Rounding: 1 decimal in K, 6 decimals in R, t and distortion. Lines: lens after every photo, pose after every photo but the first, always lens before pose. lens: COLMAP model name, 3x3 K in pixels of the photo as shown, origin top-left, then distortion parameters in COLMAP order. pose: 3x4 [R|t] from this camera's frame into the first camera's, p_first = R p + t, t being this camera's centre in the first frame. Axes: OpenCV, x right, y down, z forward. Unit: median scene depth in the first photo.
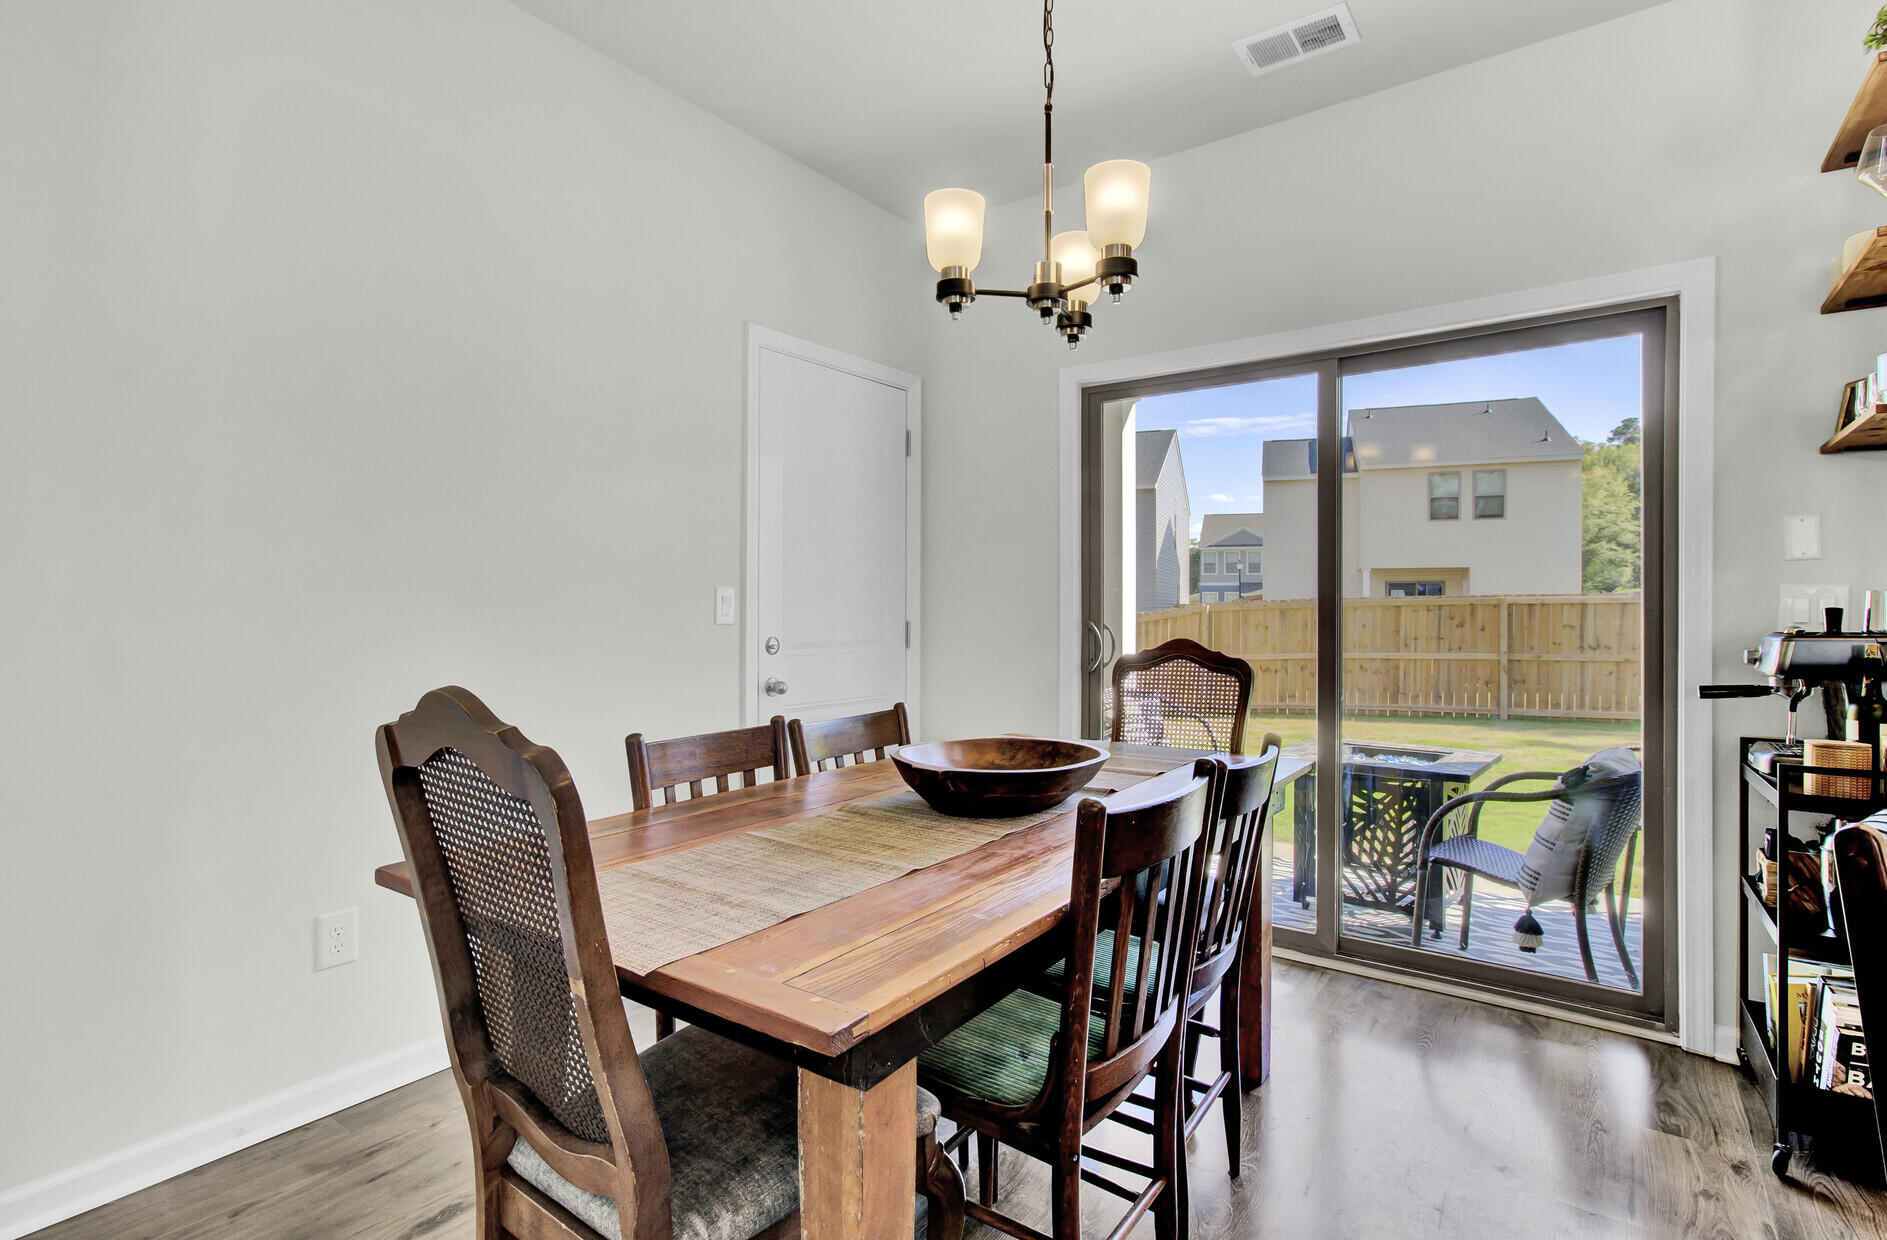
lens RADIAL K [[910.7, 0, 952.0], [0, 910.7, 603.1], [0, 0, 1]] dist [-0.001543, -0.000279]
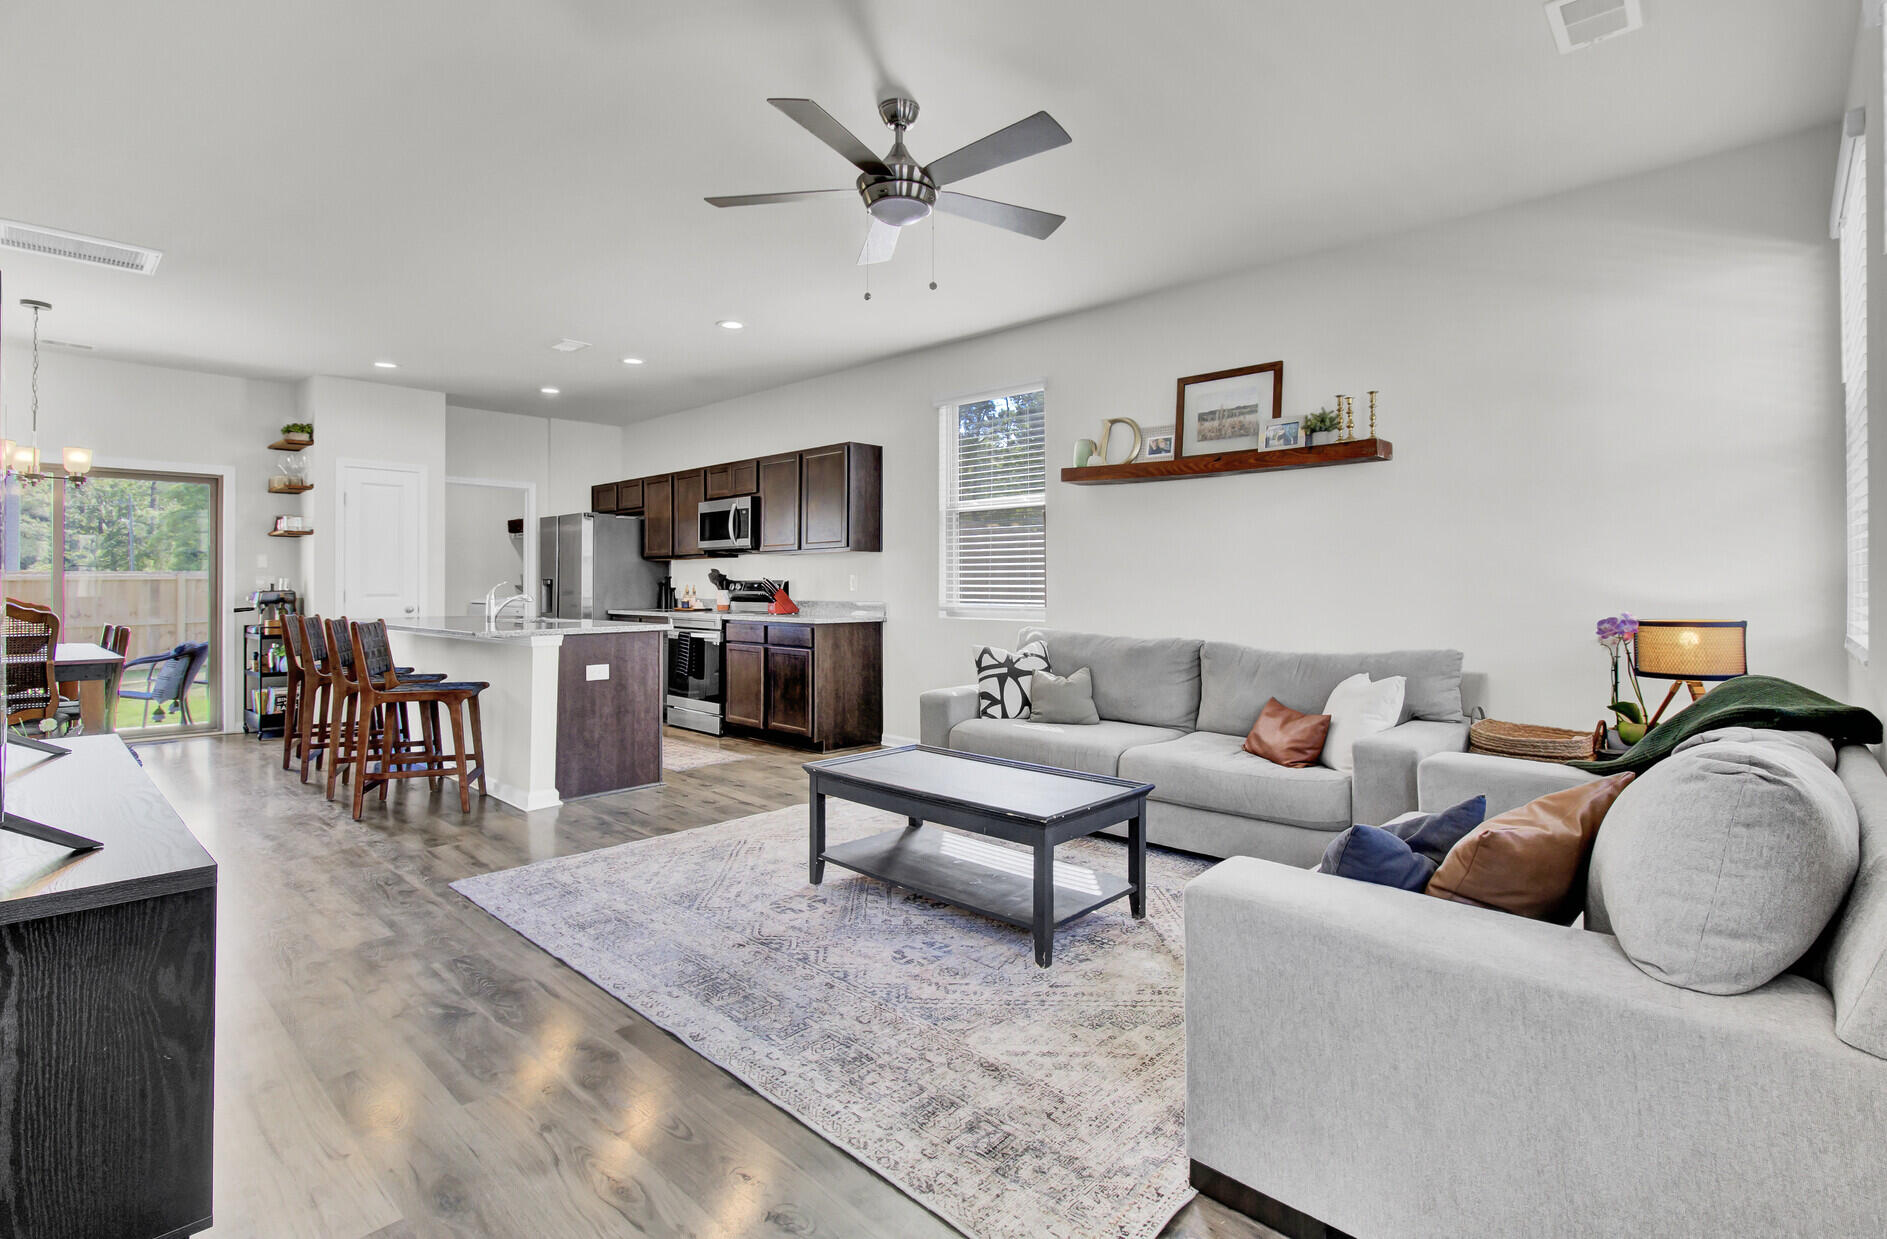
lens RADIAL K [[895.6, 0, 946.0], [0, 895.6, 582.2], [0, 0, 1]] dist [0.001475, 0.000718]
pose [[0.135142, -0.000943, 0.990826, -1.605608], [-0.001889, 0.999997, 0.001209, -0.005953], [-0.990824, -0.002035, 0.135140, -1.556837]]
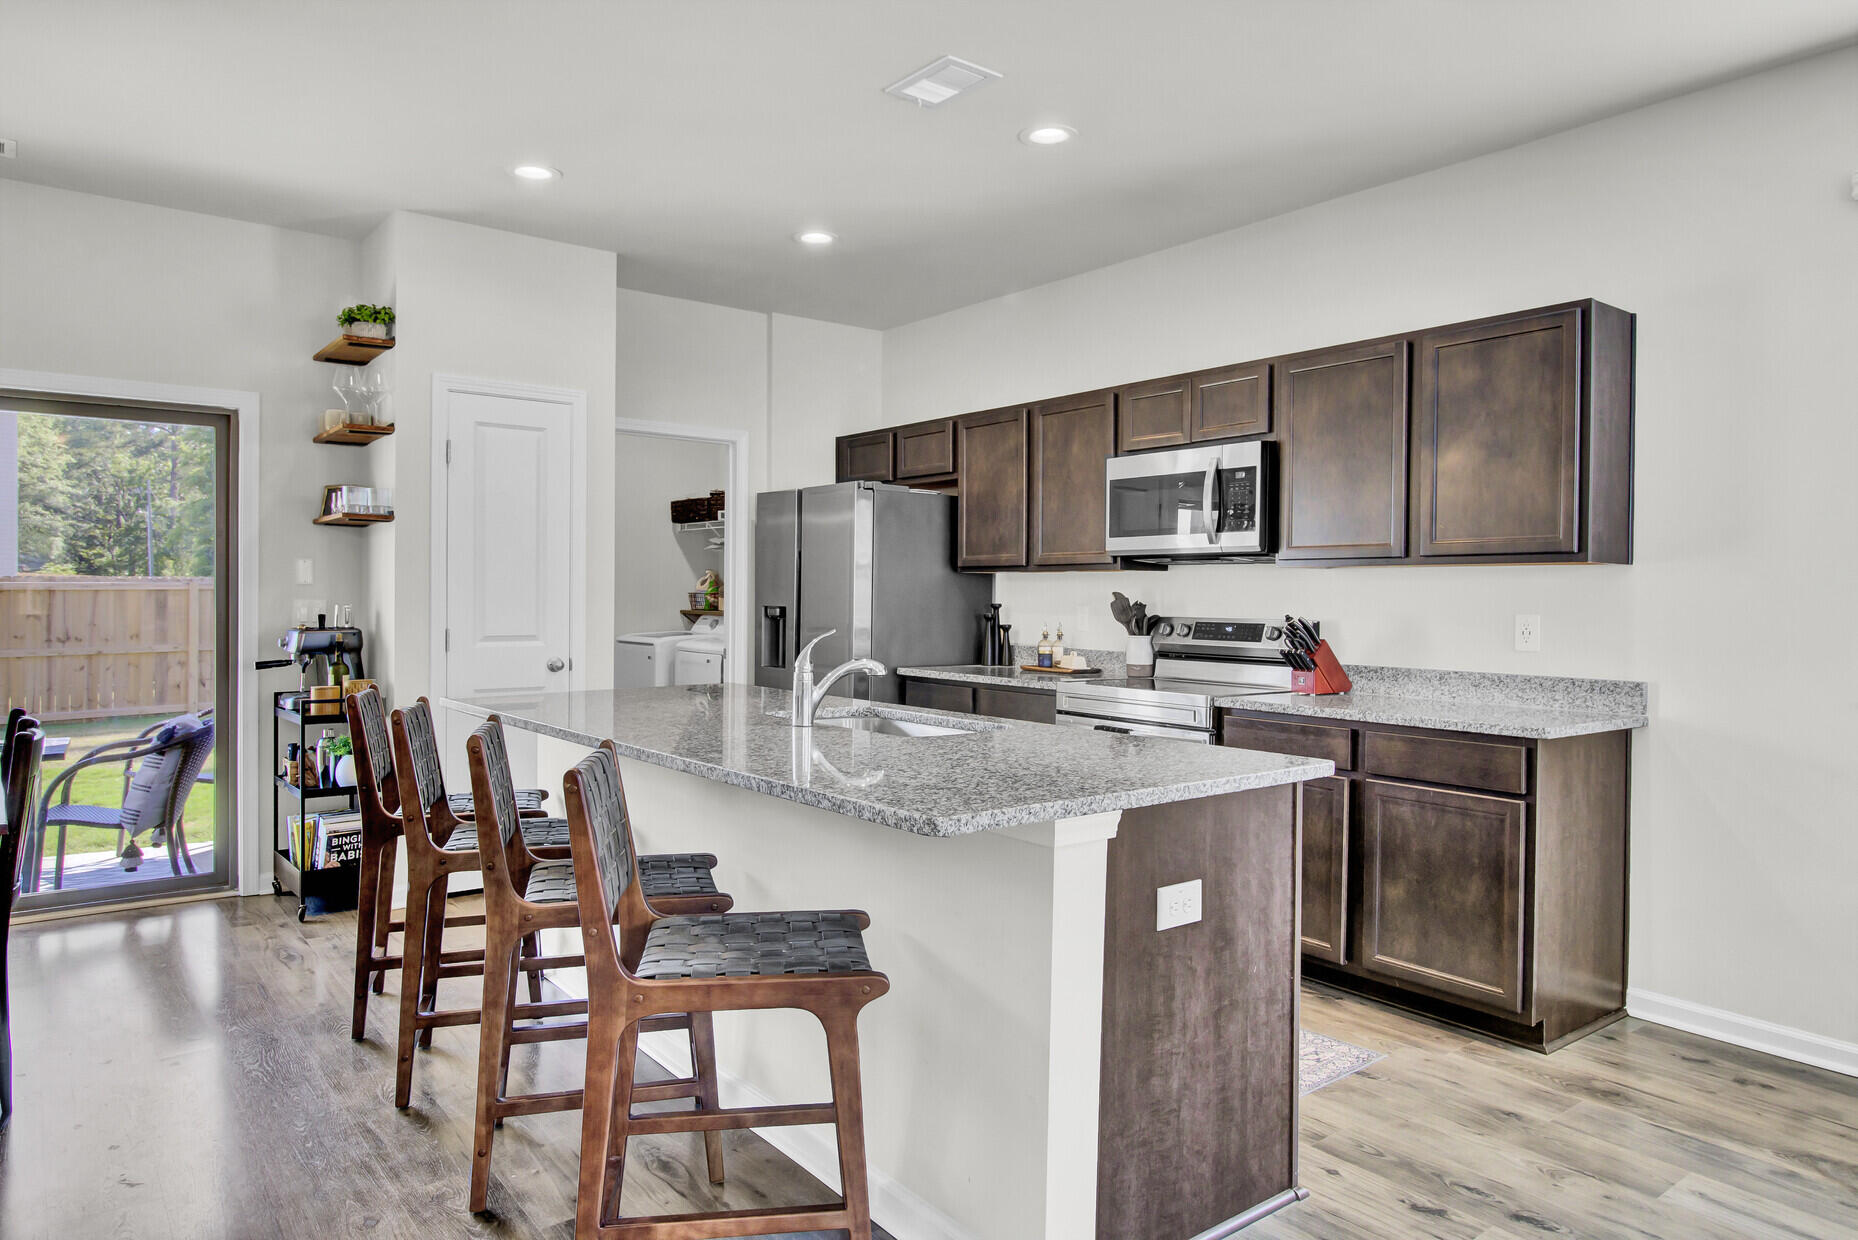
lens RADIAL K [[1174.5, 0, 929.0], [0, 1174.5, 620.0], [0, 0, 1]] dist [0.000902, 0.000642]
pose [[0.285843, -0.019706, 0.958074, -0.723175], [-0.012162, 0.999633, 0.024190, -0.042703], [-0.958199, -0.018567, 0.285498, -0.645671]]
